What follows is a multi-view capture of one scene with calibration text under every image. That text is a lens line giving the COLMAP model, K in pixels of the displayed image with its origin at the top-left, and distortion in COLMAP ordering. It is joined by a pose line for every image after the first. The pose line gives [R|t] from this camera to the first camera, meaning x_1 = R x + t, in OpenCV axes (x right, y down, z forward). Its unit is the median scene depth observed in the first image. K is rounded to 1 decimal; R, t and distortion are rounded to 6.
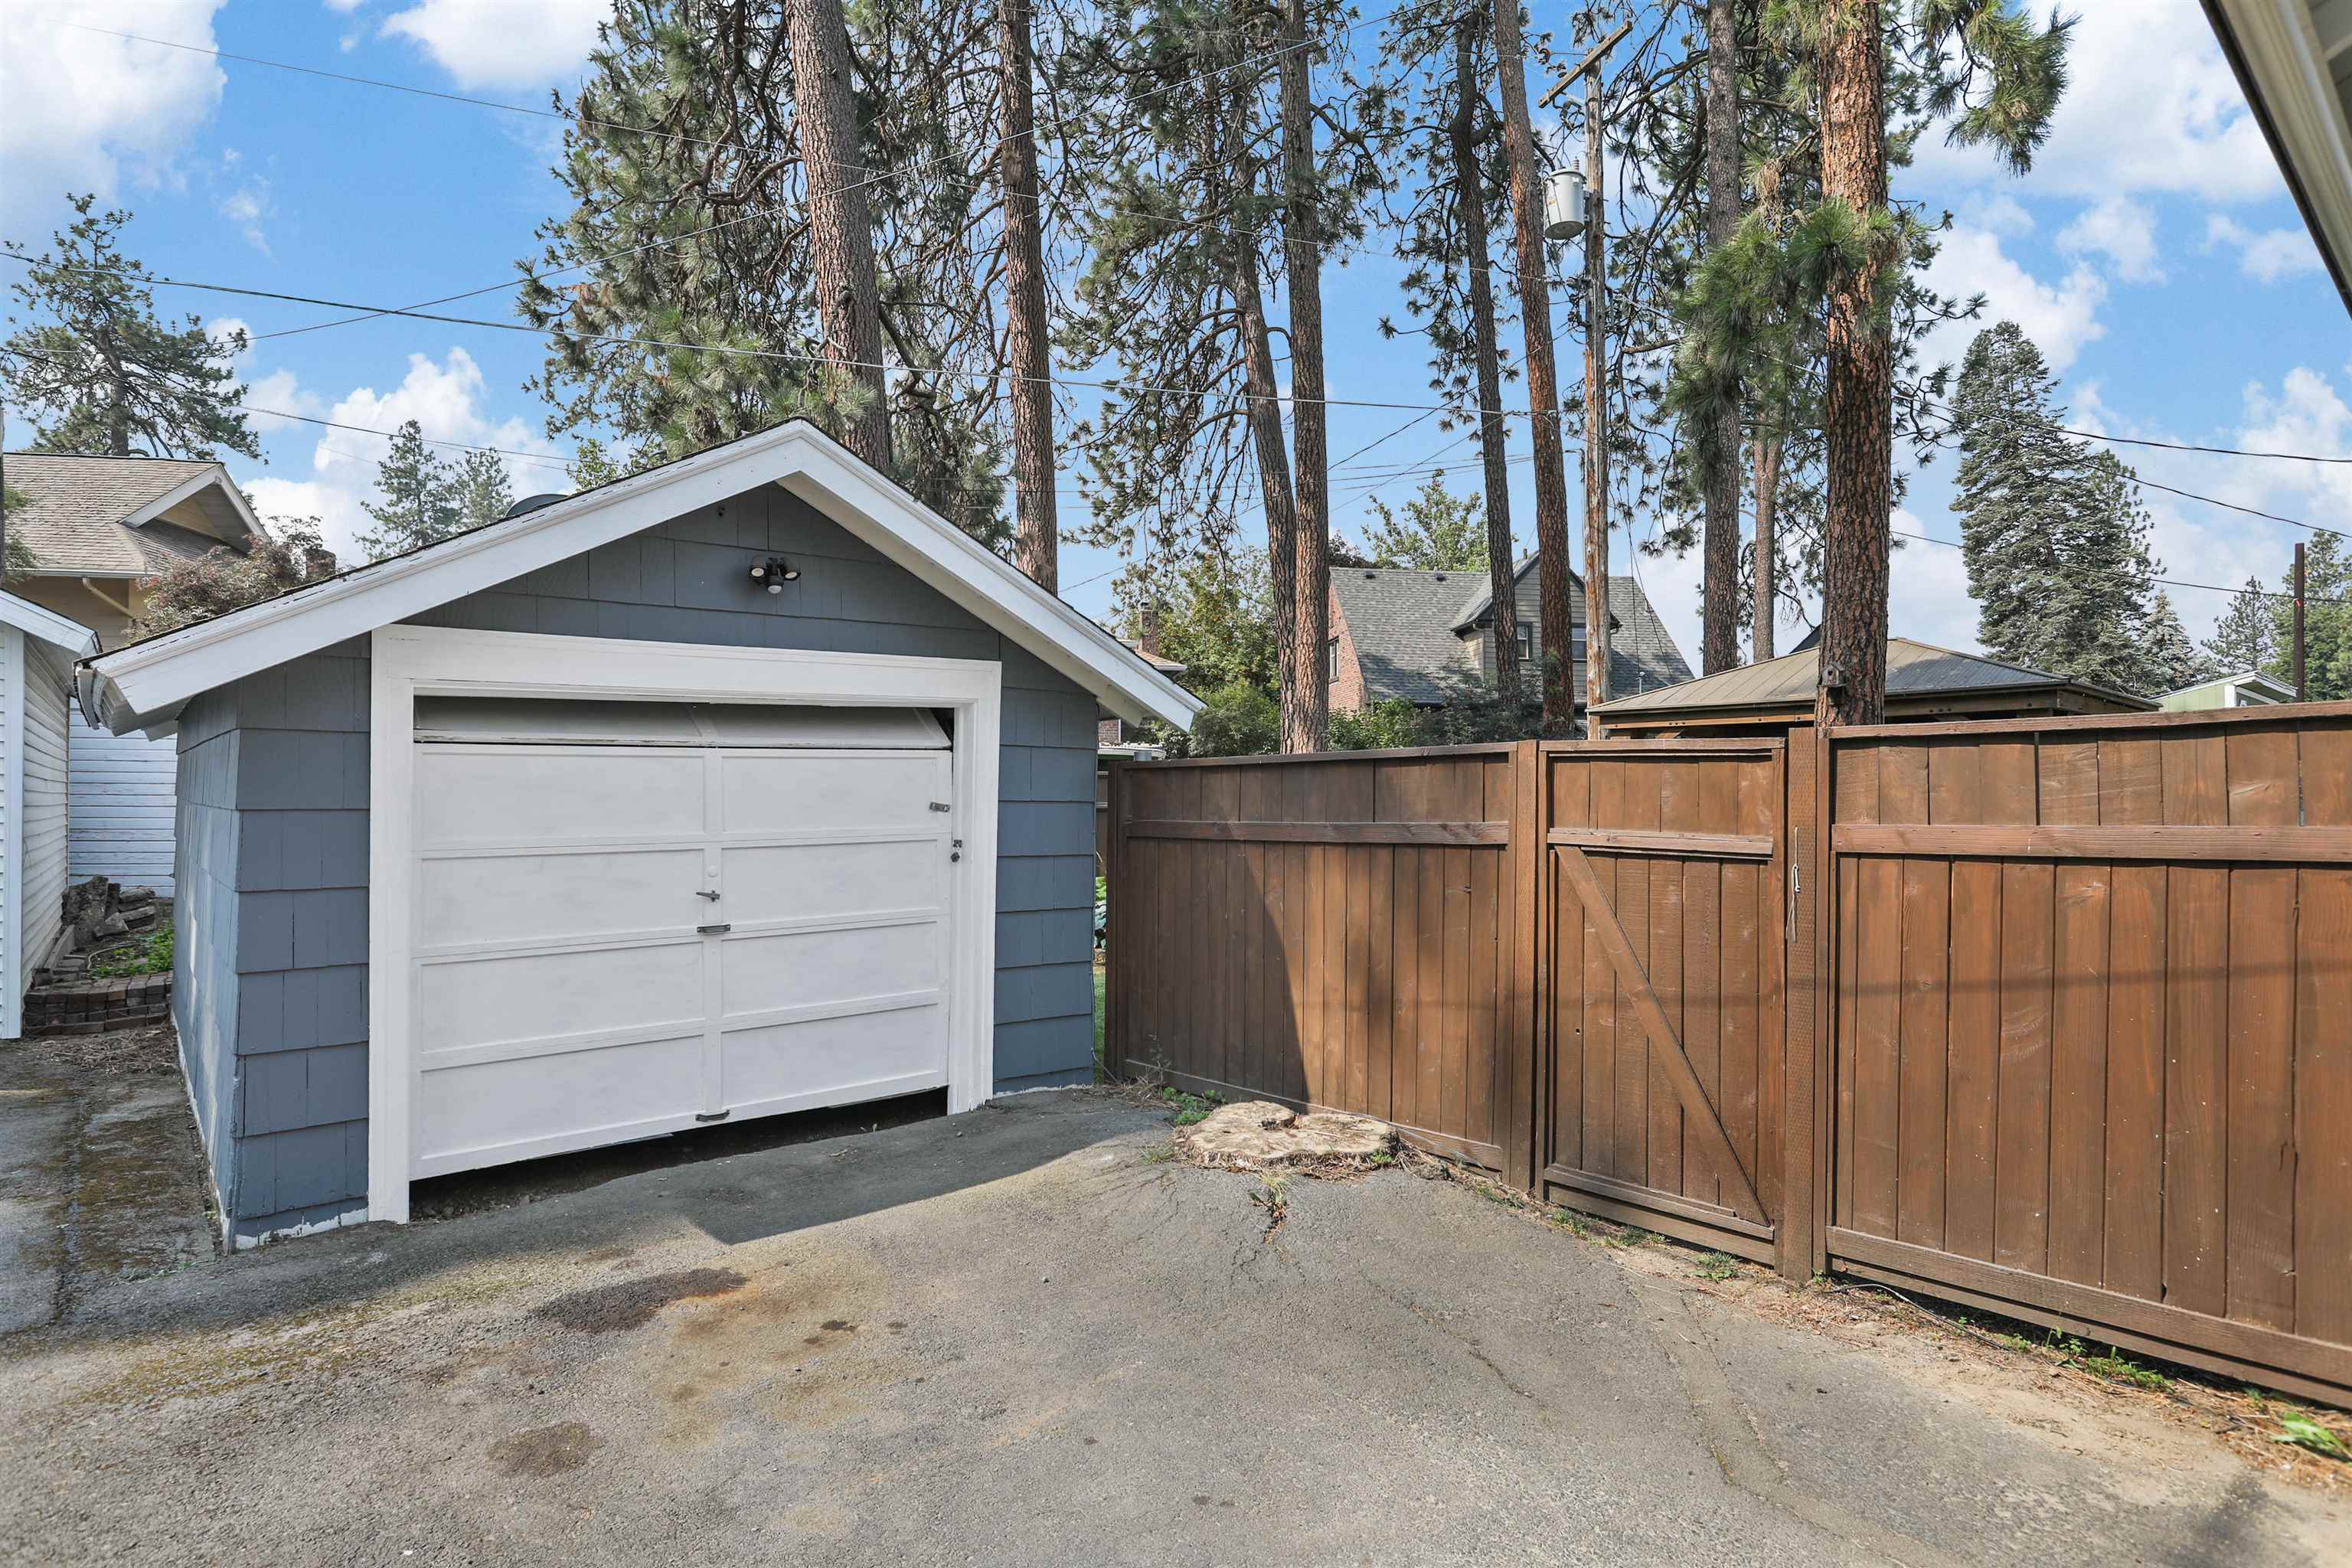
lens RADIAL K [[1268.5, 0, 1165.0], [0, 1268.5, 788.5], [0, 0, 1]] dist [-0.014442, 0.011513]
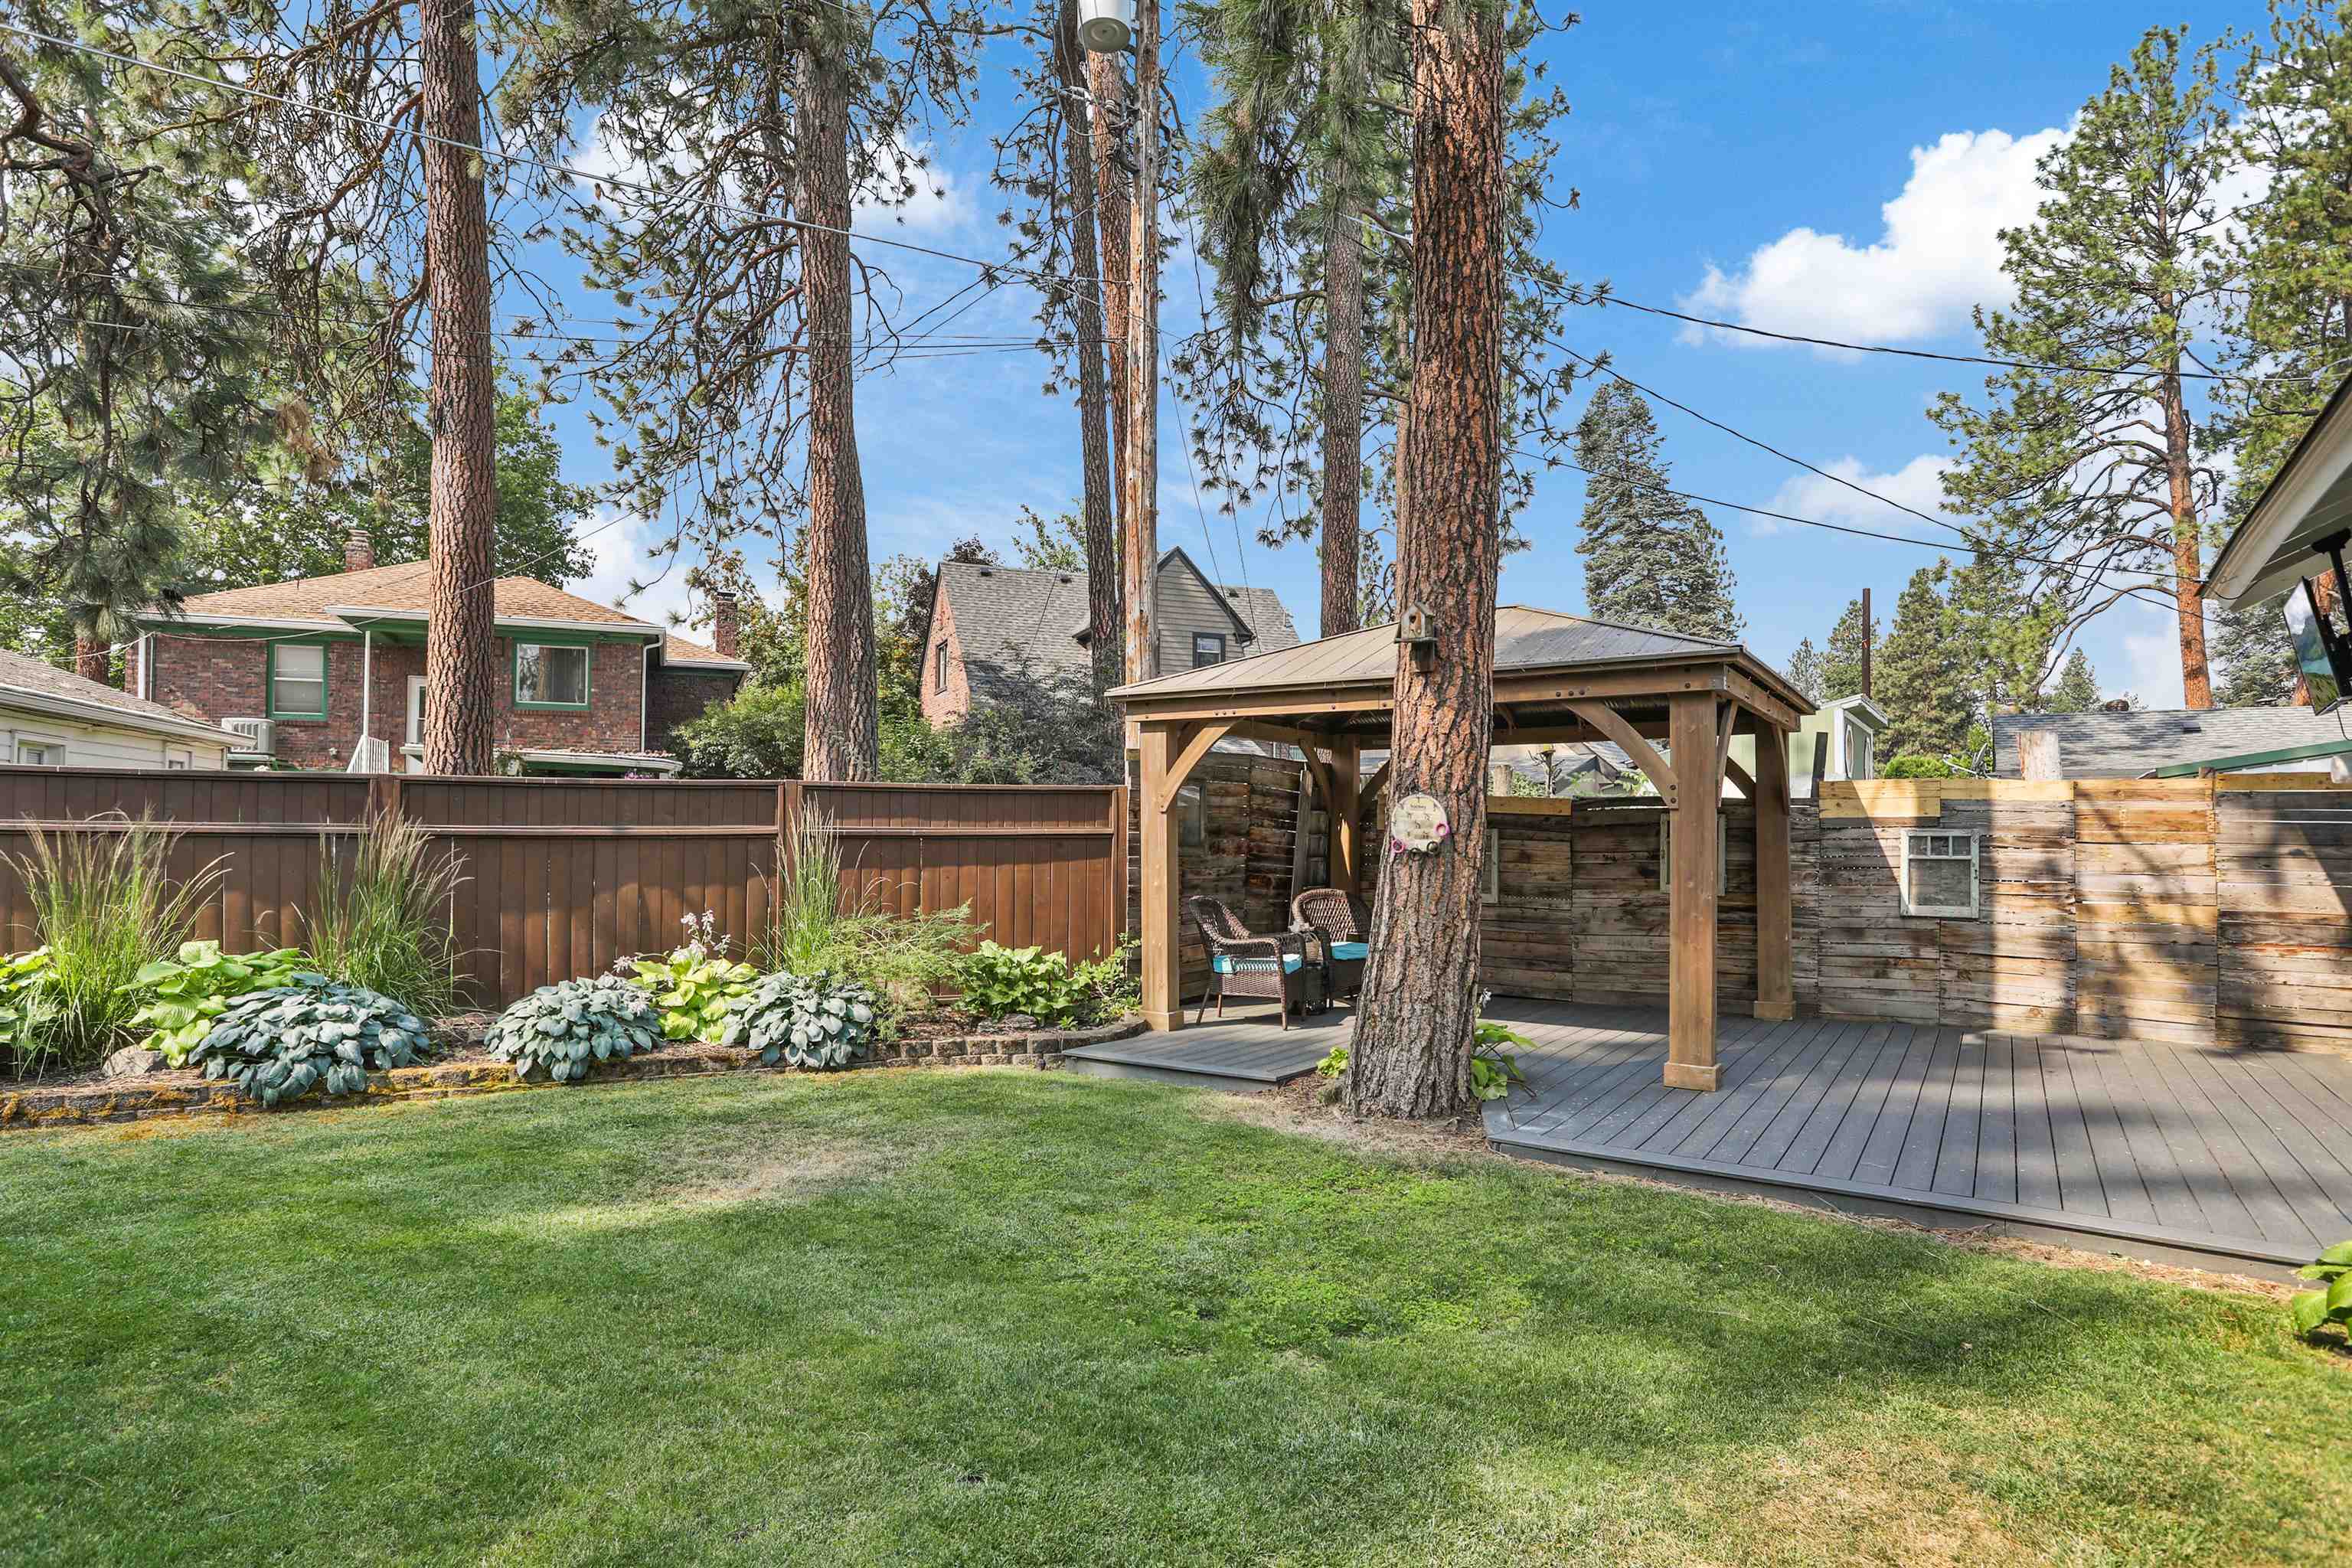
lens RADIAL K [[1268.5, 0, 1182.8], [0, 1268.5, 808.0], [0, 0, 1]] dist [-0.014442, 0.011513]
pose [[0.967014, 0.007629, 0.254608, 0.093265], [-0.005534, 0.999945, -0.008944, 0.002927], [-0.254662, 0.007240, 0.967003, 0.153835]]
